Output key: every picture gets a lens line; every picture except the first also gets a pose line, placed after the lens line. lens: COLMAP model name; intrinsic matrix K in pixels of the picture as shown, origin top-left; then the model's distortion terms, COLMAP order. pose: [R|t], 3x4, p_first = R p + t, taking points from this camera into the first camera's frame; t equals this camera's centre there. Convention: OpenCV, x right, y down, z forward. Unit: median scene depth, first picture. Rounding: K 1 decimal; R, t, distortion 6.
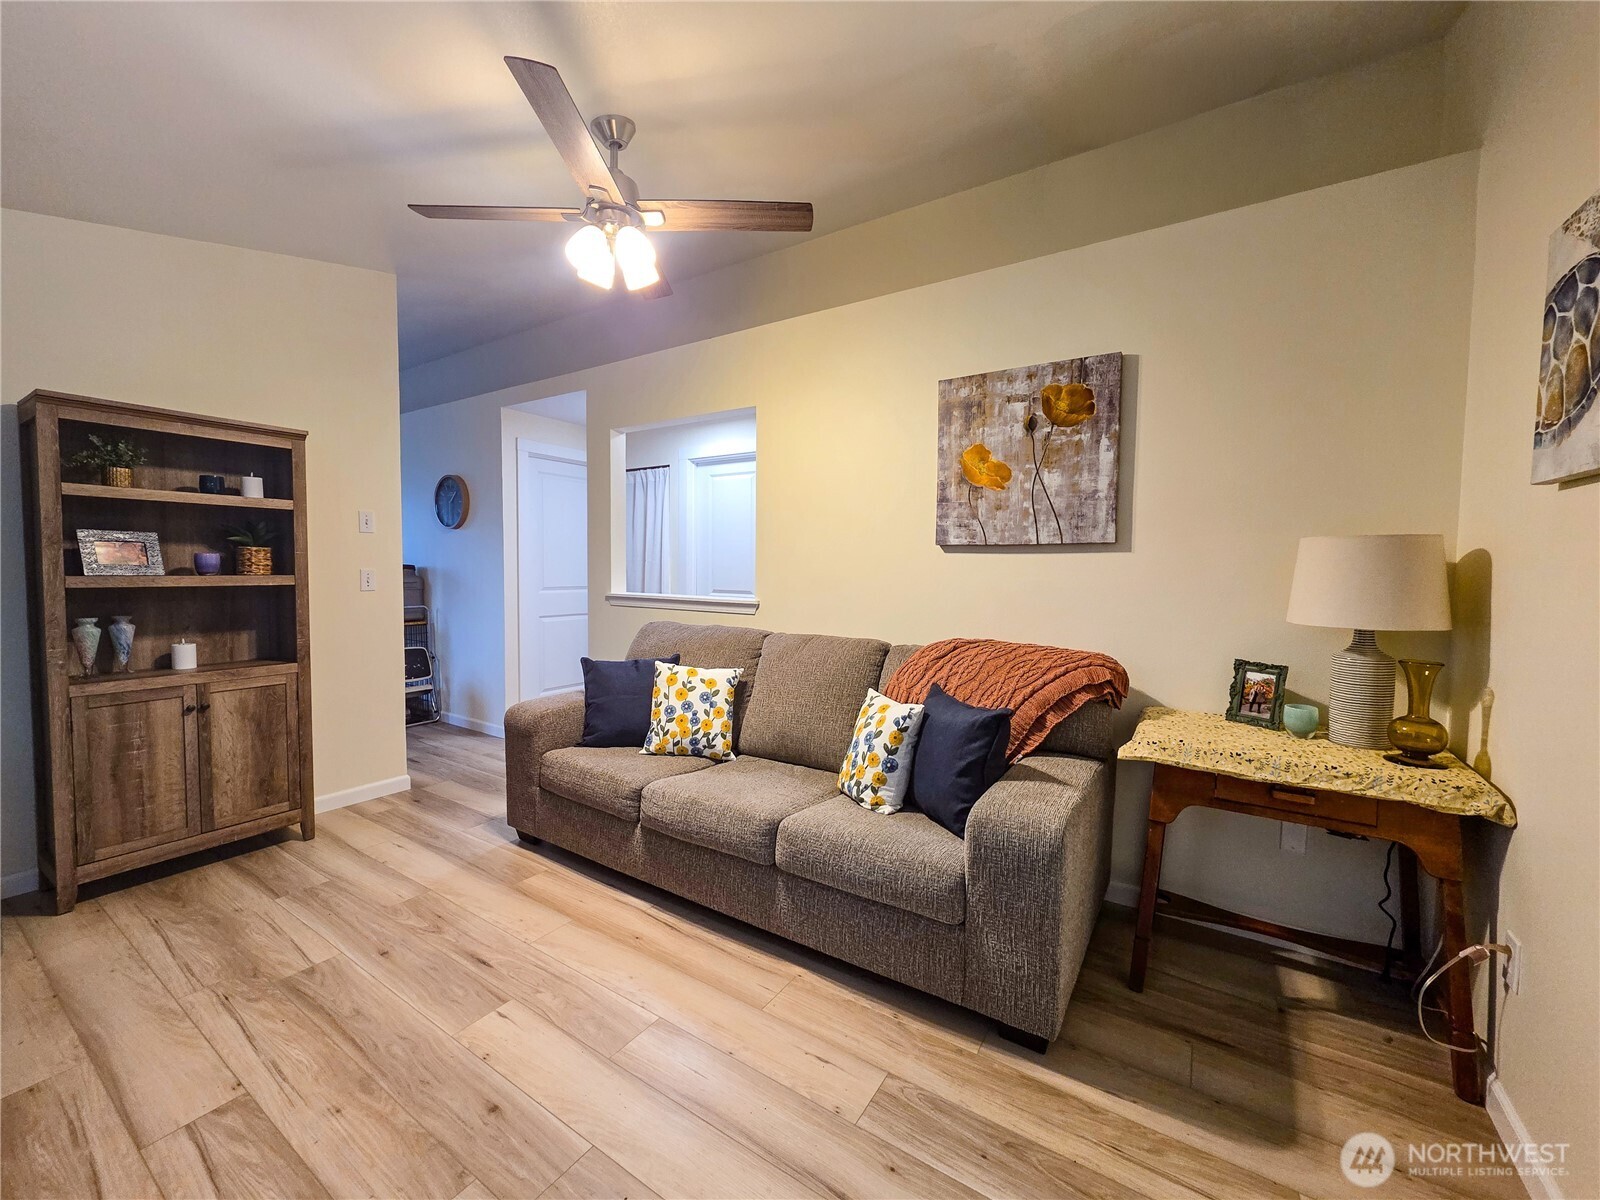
lens RADIAL K [[637.8, 0, 795.8], [0, 637.8, 599.3], [0, 0, 1]] dist [0.001368, 0.000063]
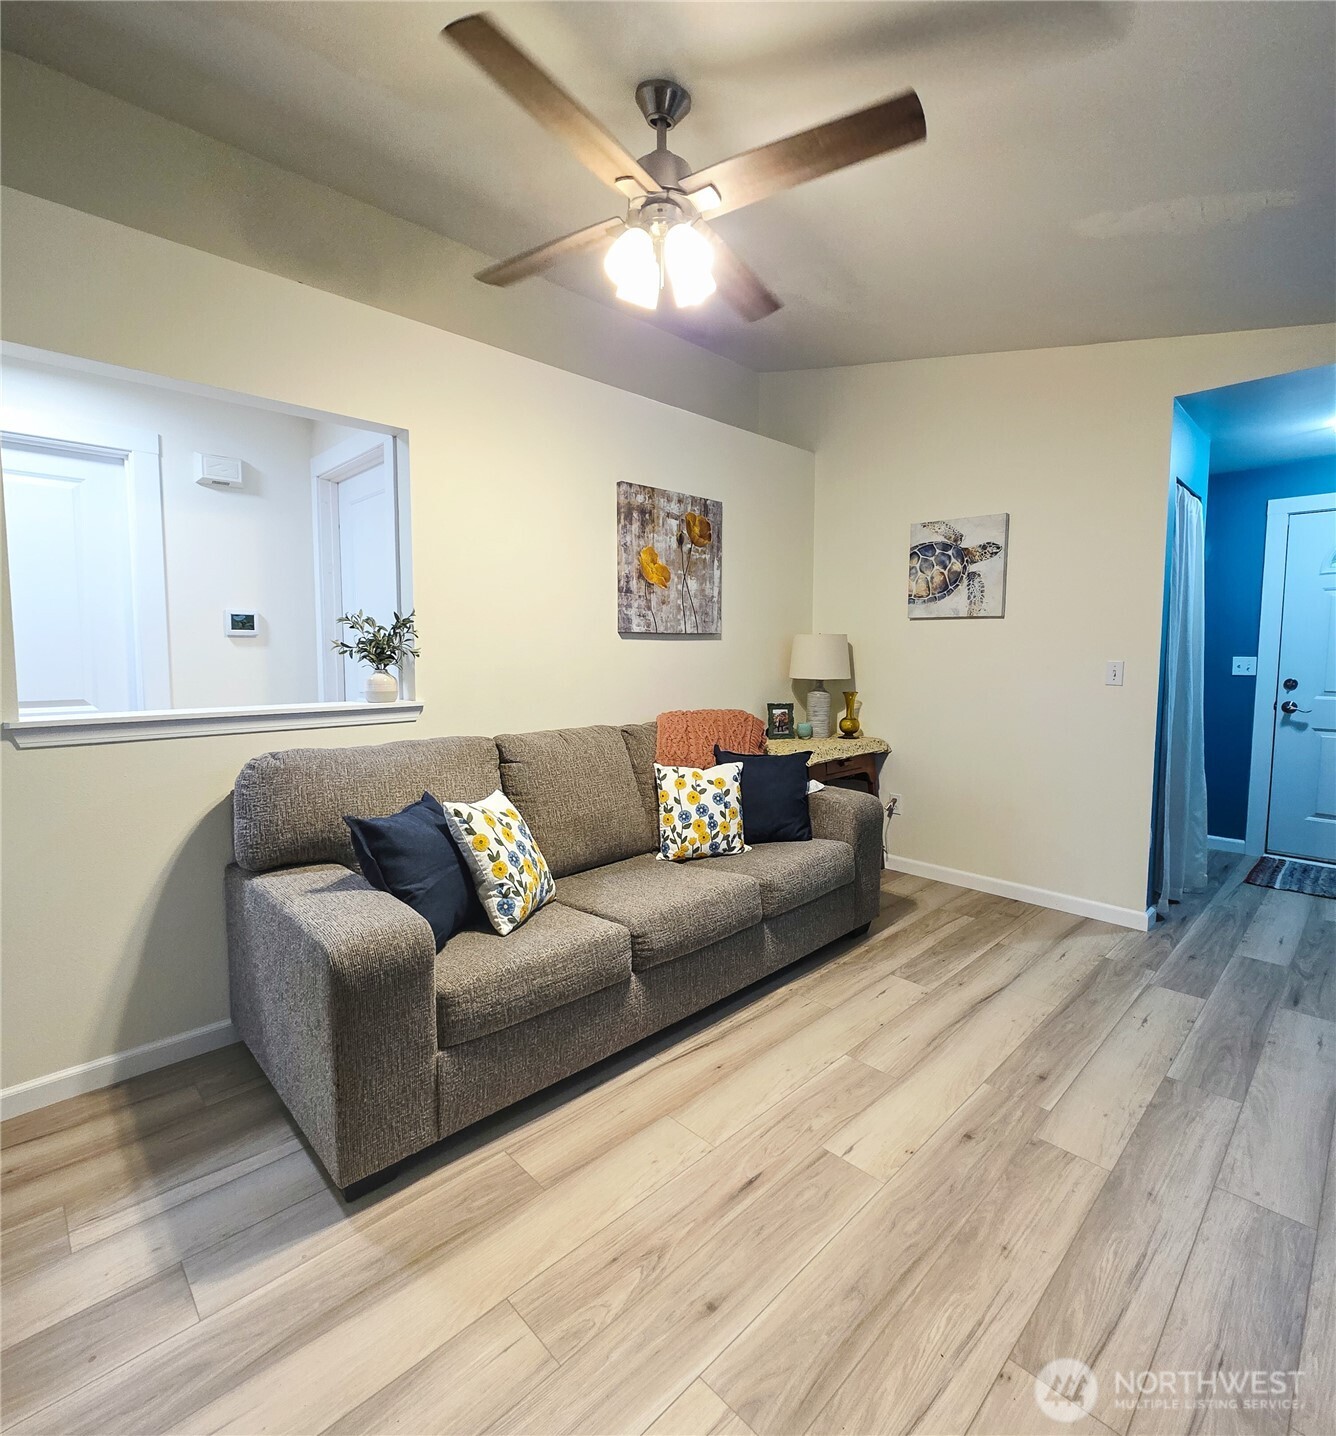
lens RADIAL K [[701.2, 0, 665.0], [0, 701.2, 703.2], [0, 0, 1]] dist [-0.000887, -0.000293]
pose [[0.226056, -0.087035, 0.970218, -1.045102], [0.051920, 0.995661, 0.077220, -0.058065], [-0.972730, 0.032917, 0.229594, 0.728483]]
